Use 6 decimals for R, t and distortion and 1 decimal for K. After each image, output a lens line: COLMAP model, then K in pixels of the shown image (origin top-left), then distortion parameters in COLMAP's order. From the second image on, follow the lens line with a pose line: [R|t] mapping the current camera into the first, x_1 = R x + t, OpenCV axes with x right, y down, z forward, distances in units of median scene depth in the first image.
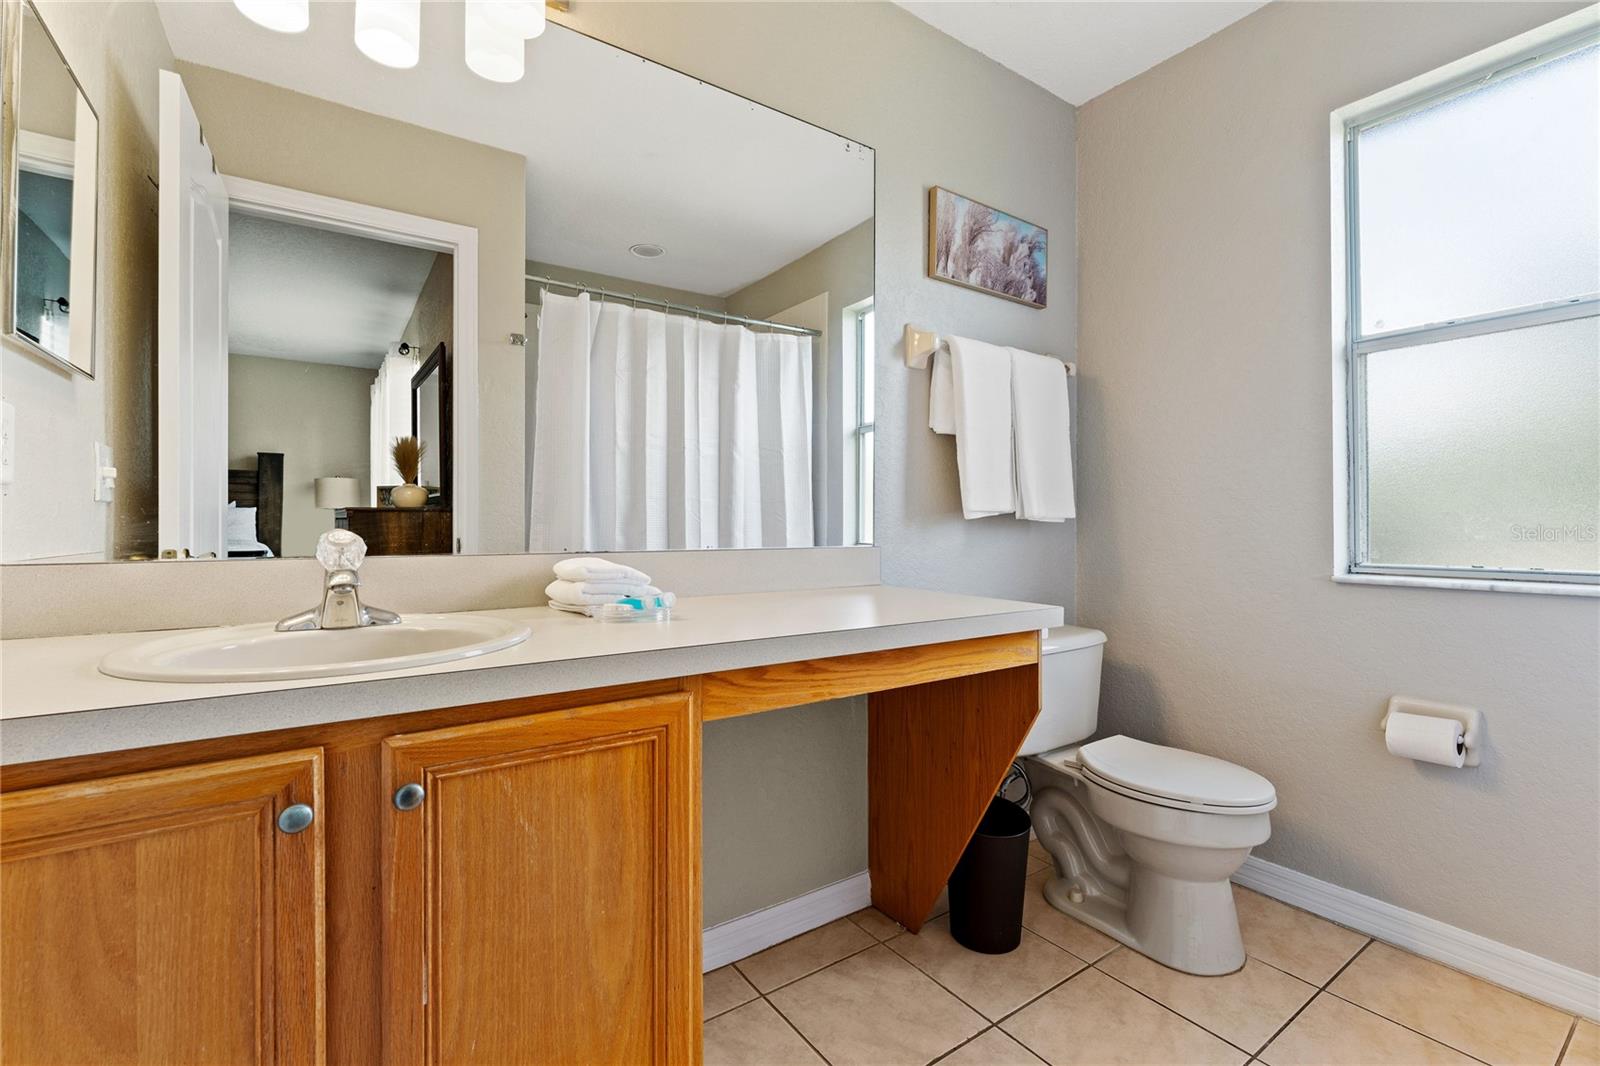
lens RADIAL K [[703.0, 0, 800.0], [0, 703.0, 533.0], [0, 0, 1]] dist [-0.000048, -0.000044]
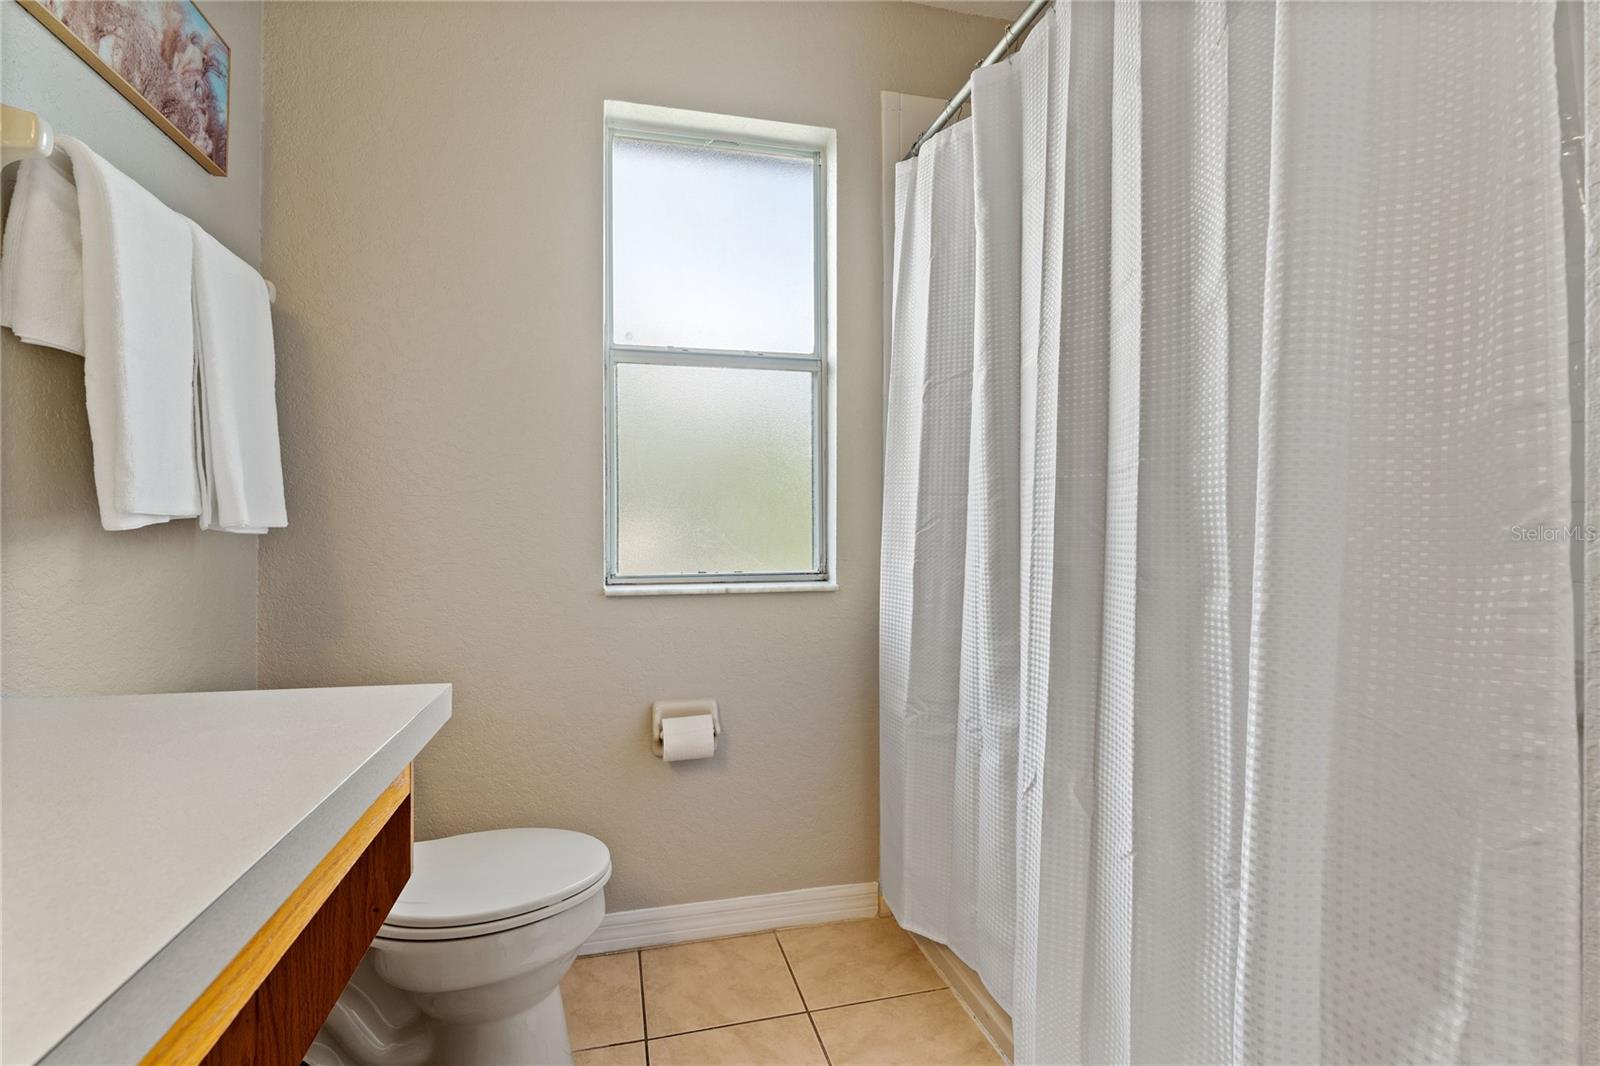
lens RADIAL K [[736.8, 0, 796.9], [0, 736.8, 530.2], [0, 0, 1]] dist [-0.002534, -0.000753]
pose [[0.360649, -0.002472, 0.932698, -0.068221], [0.012174, 0.999924, -0.002058, -0.012497], [-0.932622, 0.012097, 0.360652, 0.363544]]
